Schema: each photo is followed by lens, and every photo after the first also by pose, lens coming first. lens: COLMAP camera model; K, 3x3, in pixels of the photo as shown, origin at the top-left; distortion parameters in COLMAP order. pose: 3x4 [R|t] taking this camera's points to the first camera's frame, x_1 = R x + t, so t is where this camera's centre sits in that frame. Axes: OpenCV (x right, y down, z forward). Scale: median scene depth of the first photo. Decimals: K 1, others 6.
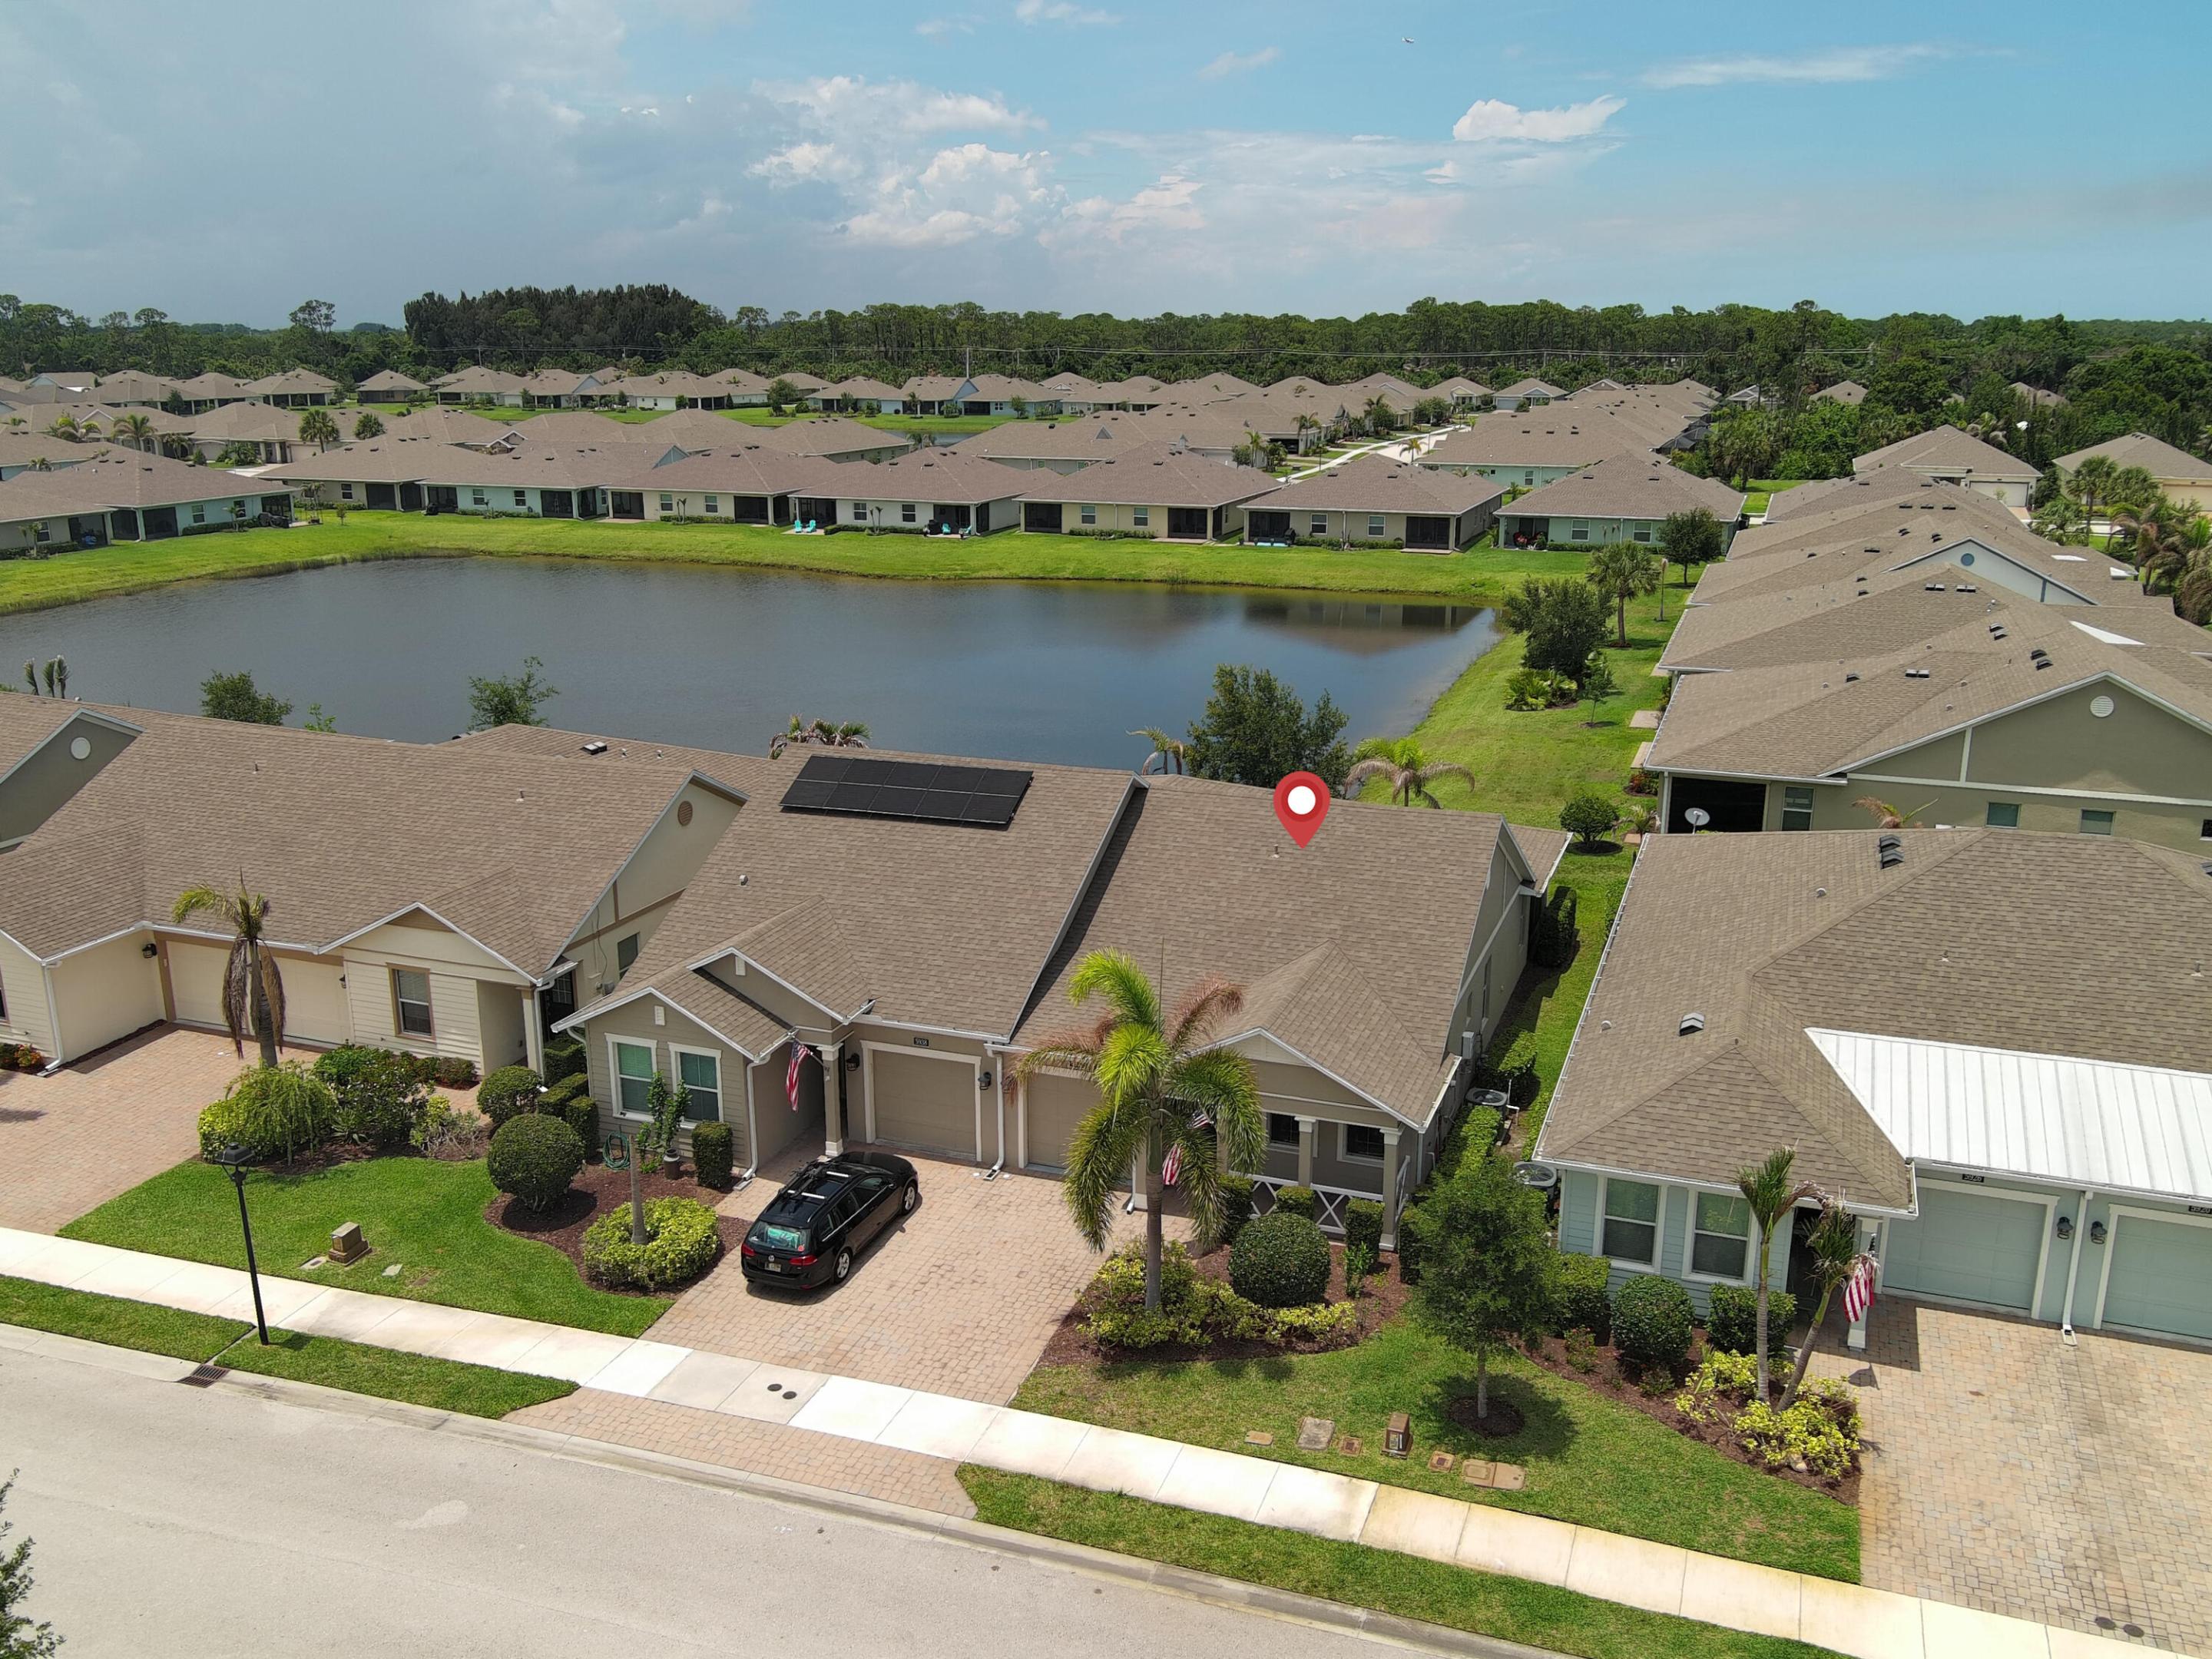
lens RADIAL K [[1815.4, 0, 1106.0], [0, 1815.4, 829.5], [0, 0, 1]] dist [0.016369, -0.042770]
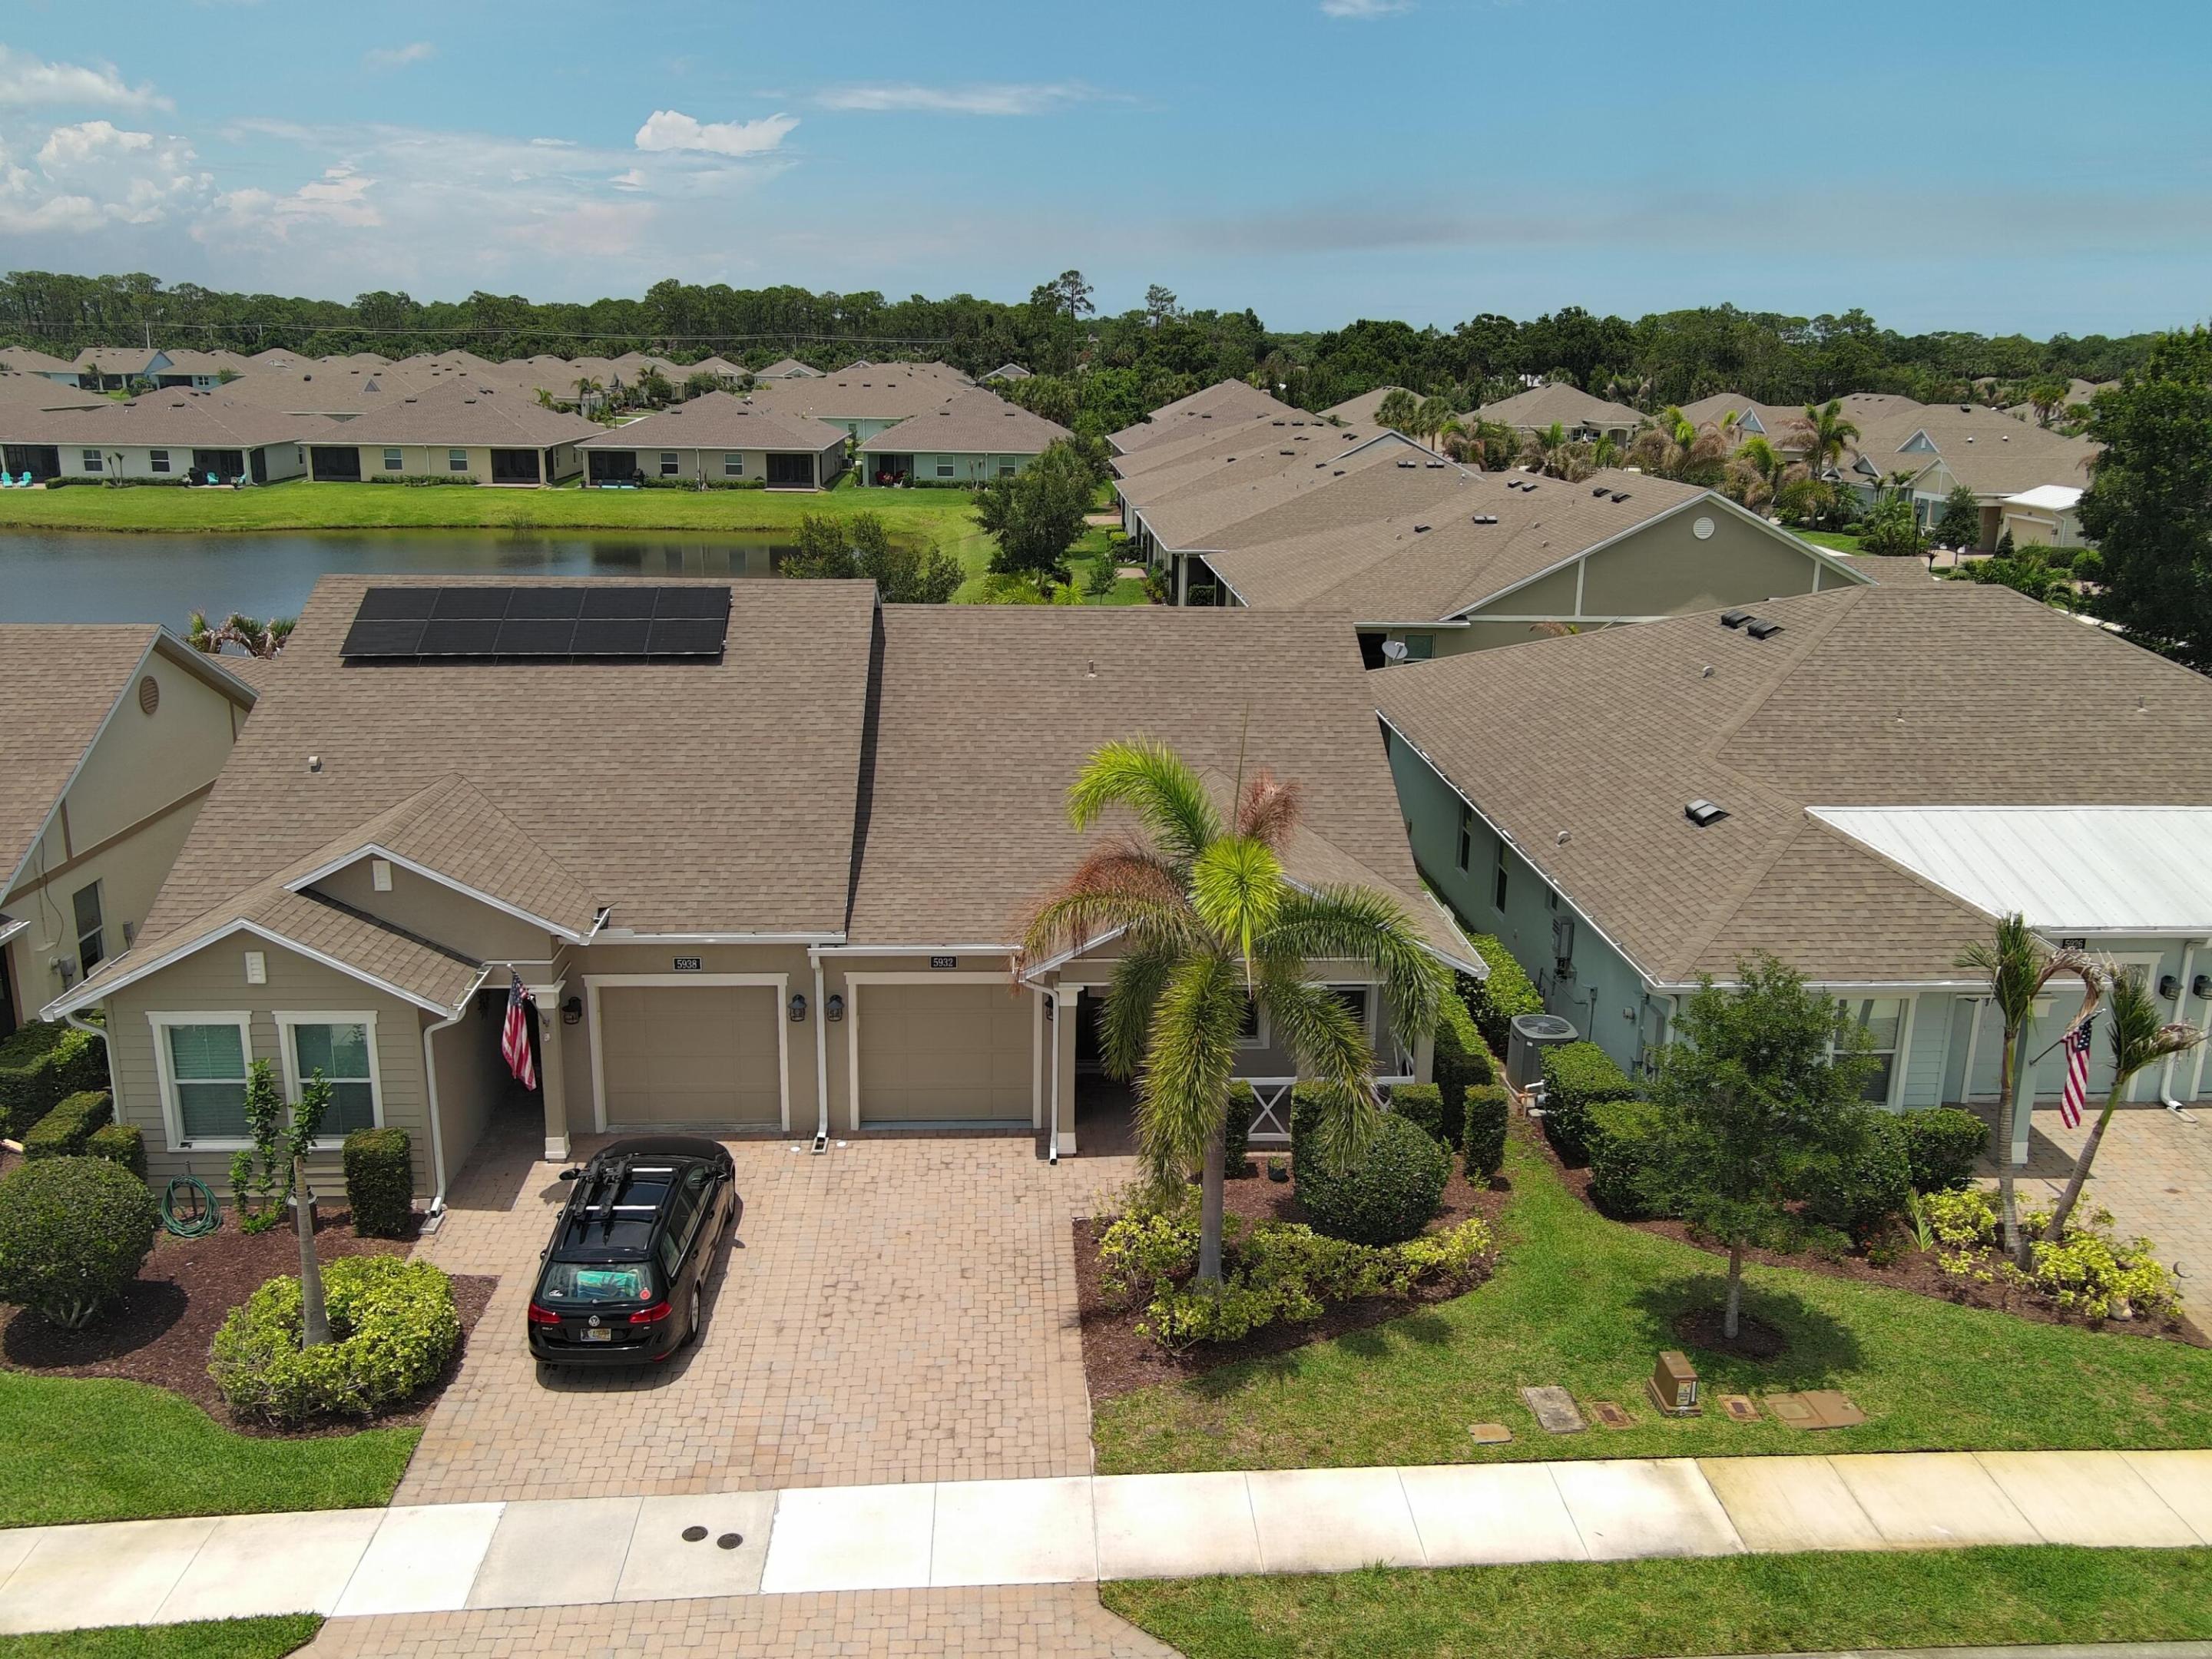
lens RADIAL K [[1815.4, 0, 1106.0], [0, 1815.4, 829.5], [0, 0, 1]] dist [0.016369, -0.042770]
pose [[0.918561, -0.089999, 0.384898, -0.191880], [0.089368, 0.995806, 0.019568, 0.063030], [-0.385045, 0.016424, 0.922752, 0.304738]]
